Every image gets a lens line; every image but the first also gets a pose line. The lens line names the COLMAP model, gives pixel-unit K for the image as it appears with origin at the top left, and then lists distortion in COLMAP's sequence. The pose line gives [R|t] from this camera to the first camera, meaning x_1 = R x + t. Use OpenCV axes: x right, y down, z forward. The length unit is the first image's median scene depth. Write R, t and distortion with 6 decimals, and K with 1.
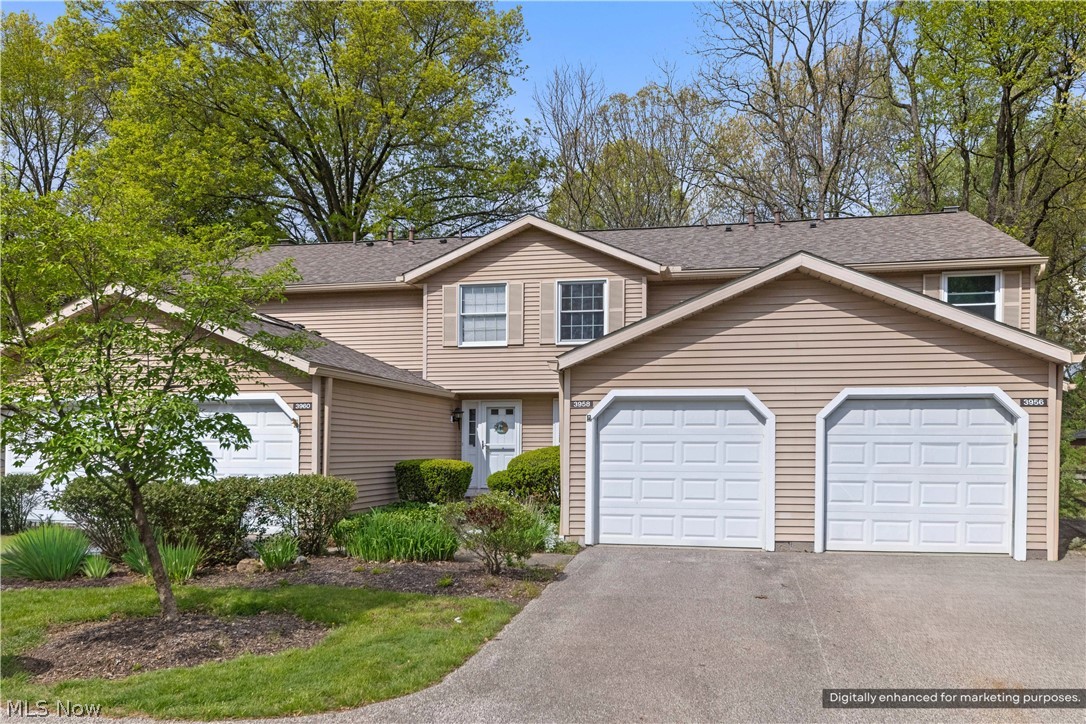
lens RADIAL K [[714.4, 0, 545.8], [0, 714.4, 360.3], [0, 0, 1]] dist [0.010930, -0.011278]
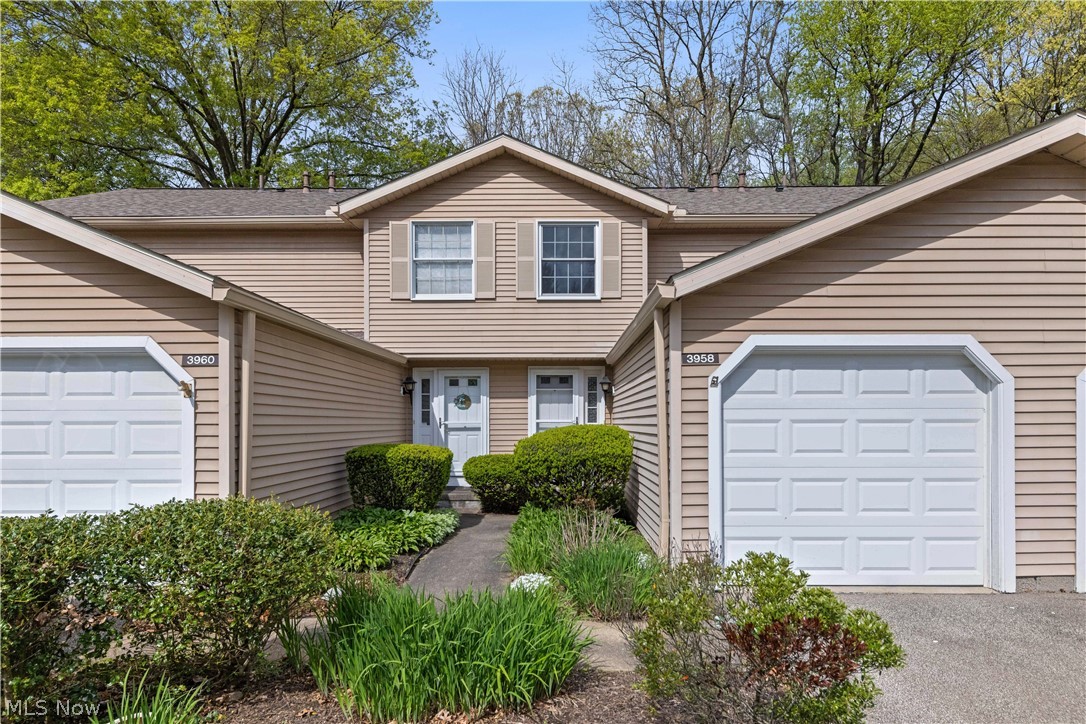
lens RADIAL K [[618.1, 0, 541.5], [0, 618.1, 370.5], [0, 0, 1]] dist [-0.000628, -0.001154]
pose [[0.983440, 0.008378, 0.181042, -0.105700], [-0.015388, 0.999184, 0.037354, 0.032284], [-0.180581, -0.039521, 0.982766, 0.304928]]
